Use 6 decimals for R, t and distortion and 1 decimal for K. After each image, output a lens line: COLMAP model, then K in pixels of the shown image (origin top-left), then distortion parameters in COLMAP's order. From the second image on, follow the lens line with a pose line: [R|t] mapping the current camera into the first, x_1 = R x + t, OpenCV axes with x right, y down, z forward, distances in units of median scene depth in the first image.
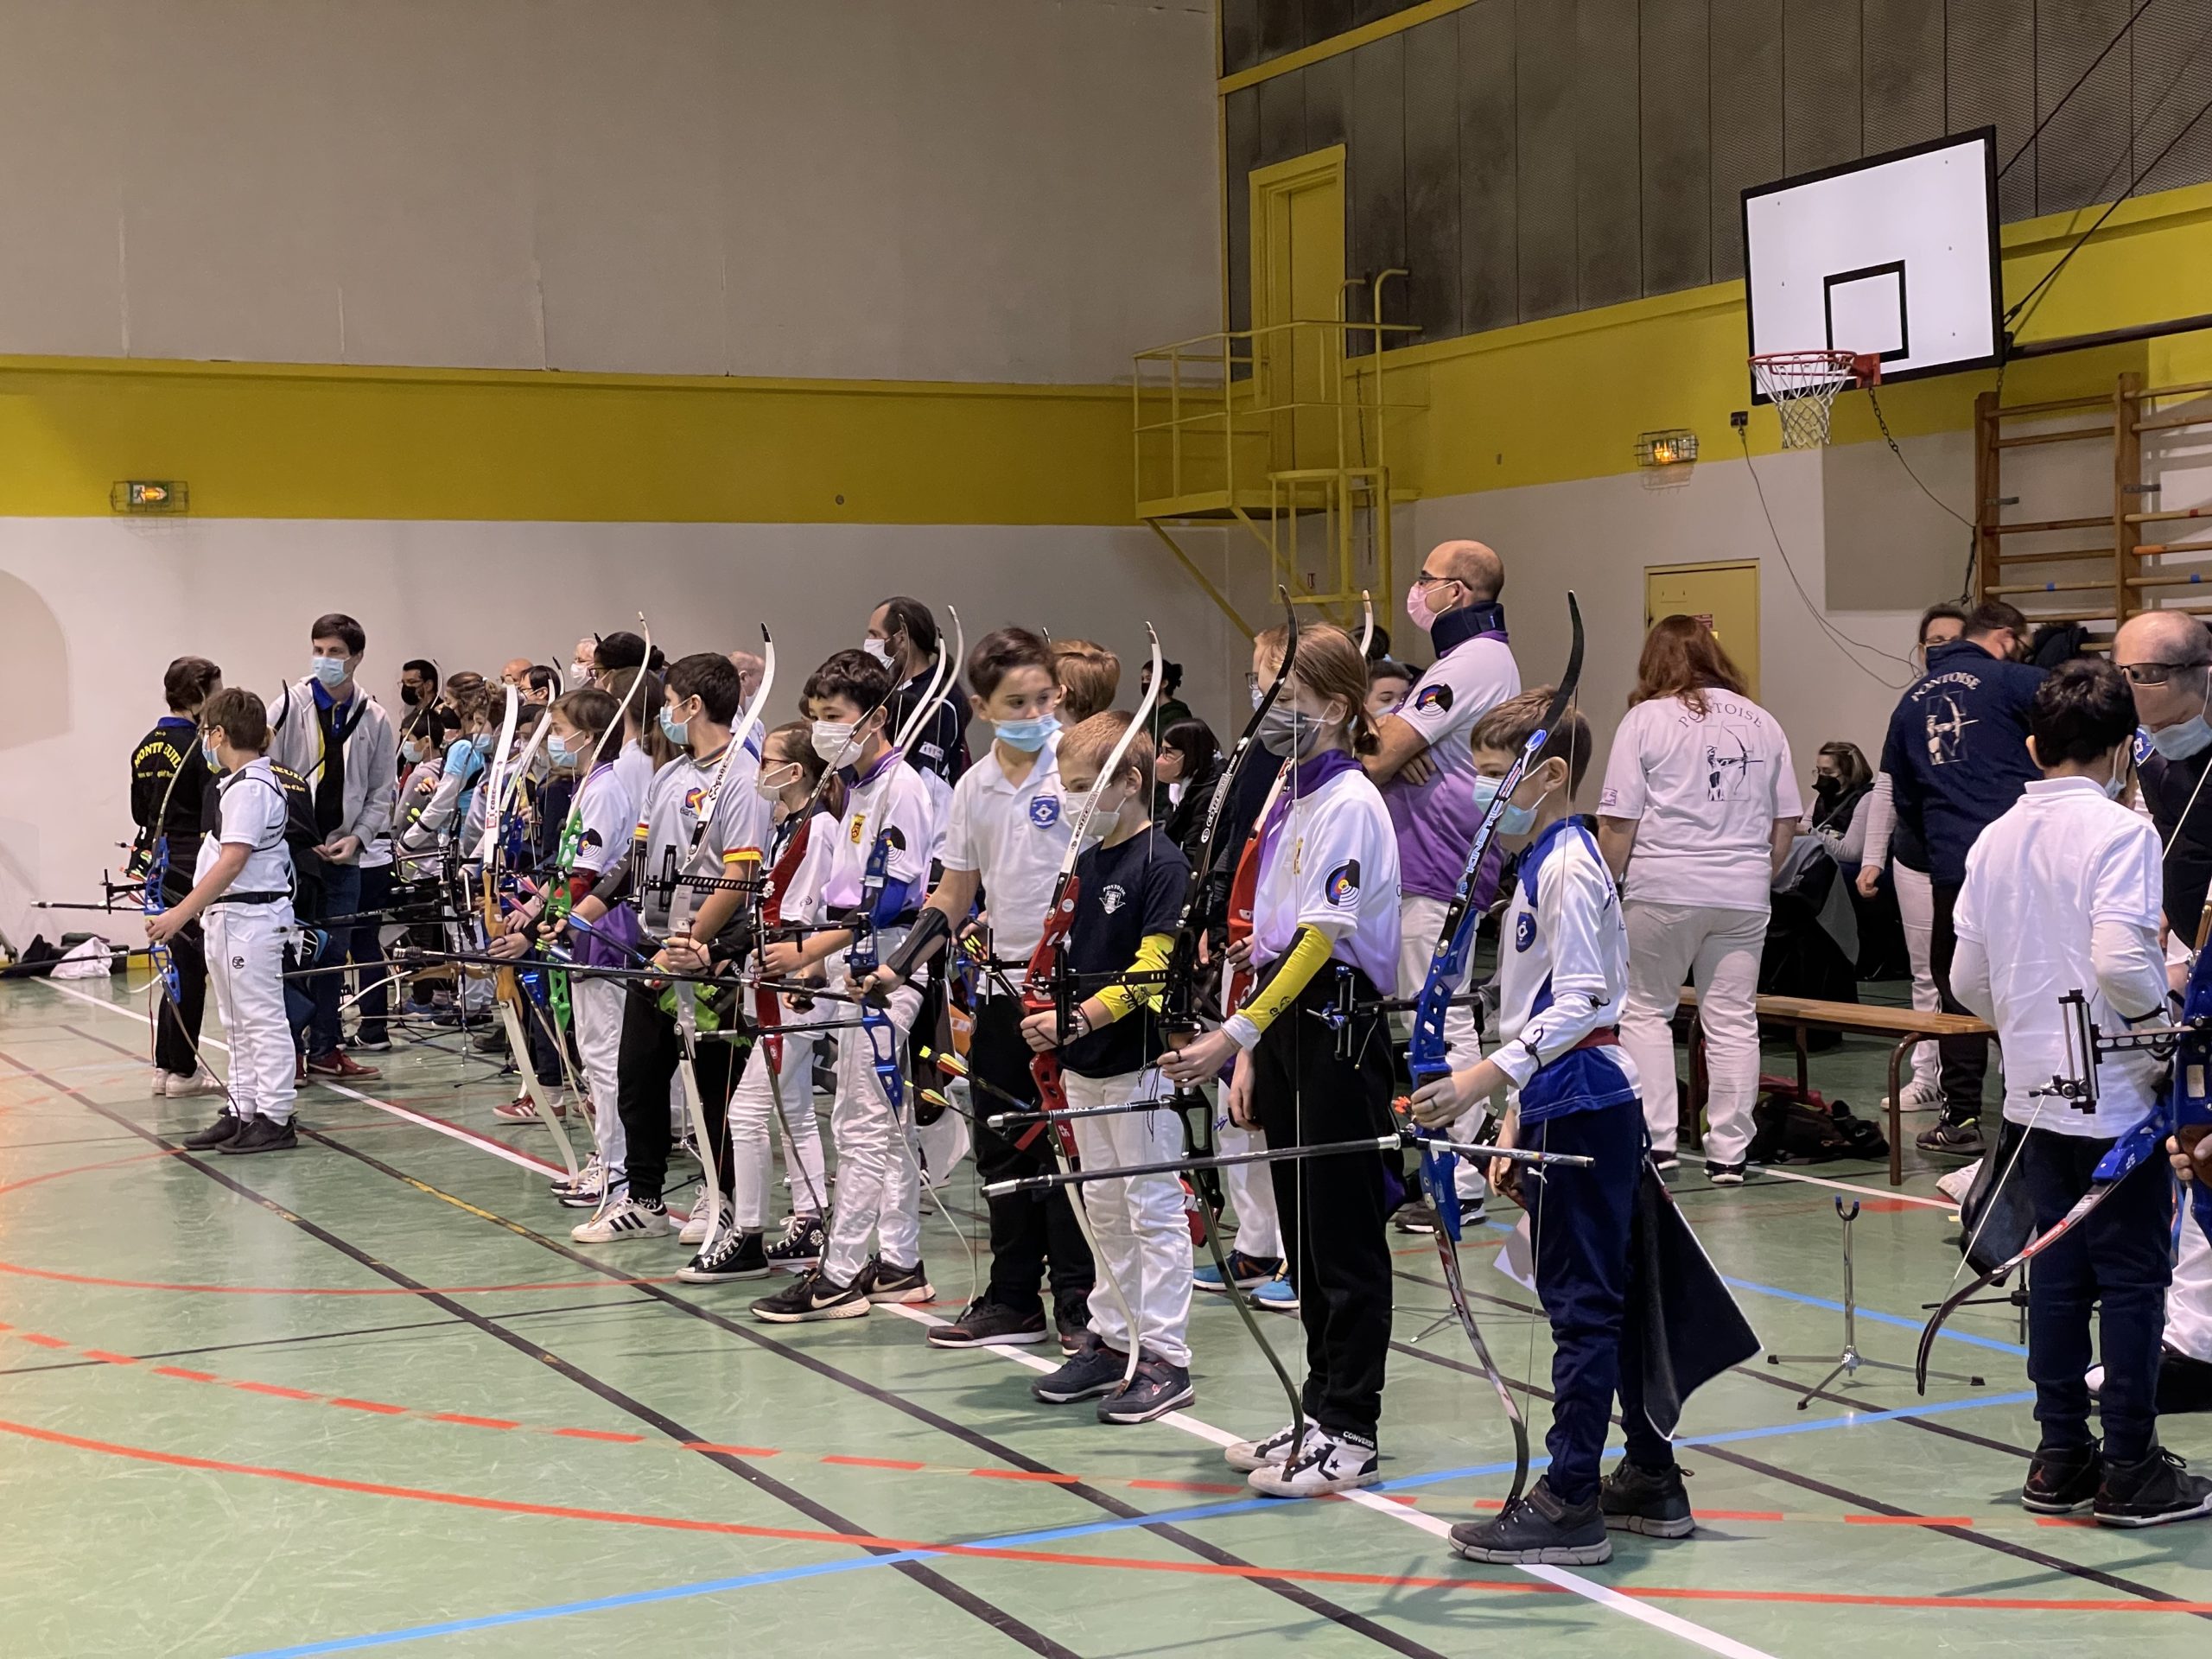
lens RADIAL K [[3286.6, 0, 1094.2], [0, 3286.6, 810.2], [0, 0, 1]] dist [0.143035, 0.000000]
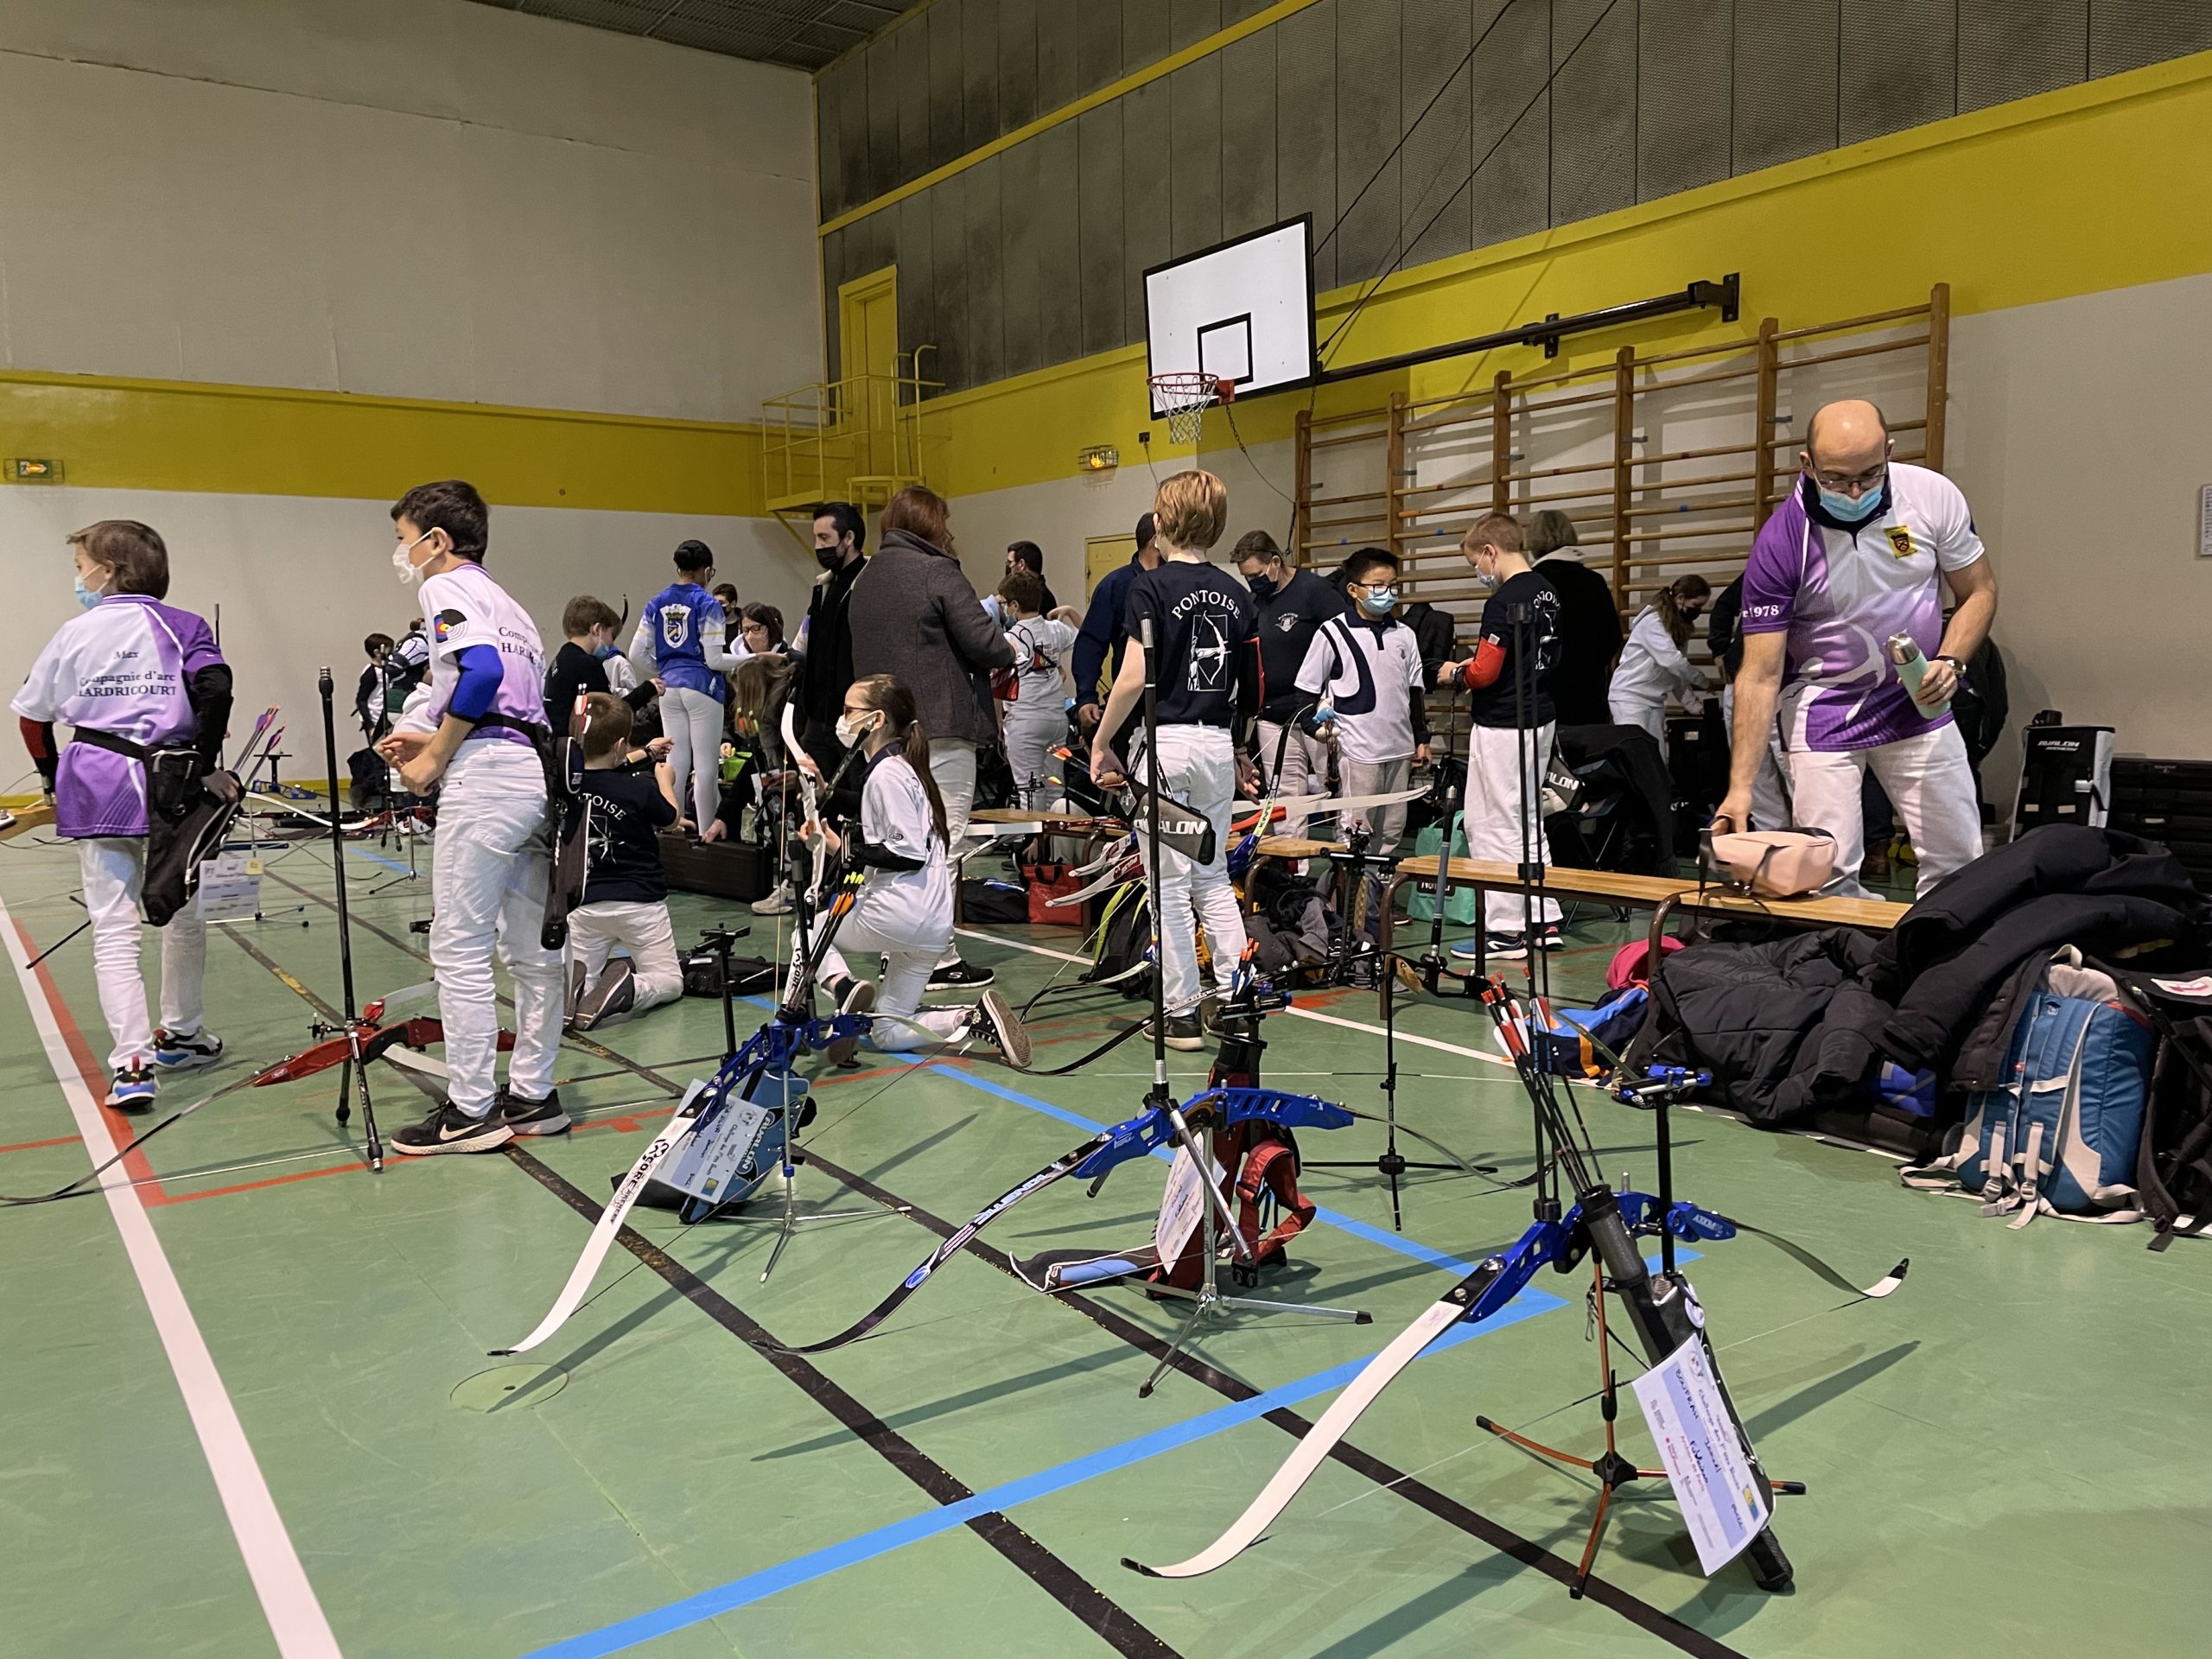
lens RADIAL K [[1660.1, 0, 1104.5], [0, 1660.1, 850.0], [0, 0, 1]] dist [0.053085, -0.051603]
pose [[0.987241, -0.011416, 0.158826, 0.056769], [-0.001112, 0.996908, 0.078573, 0.011045], [-0.159232, -0.077747, 0.984175, 0.251576]]
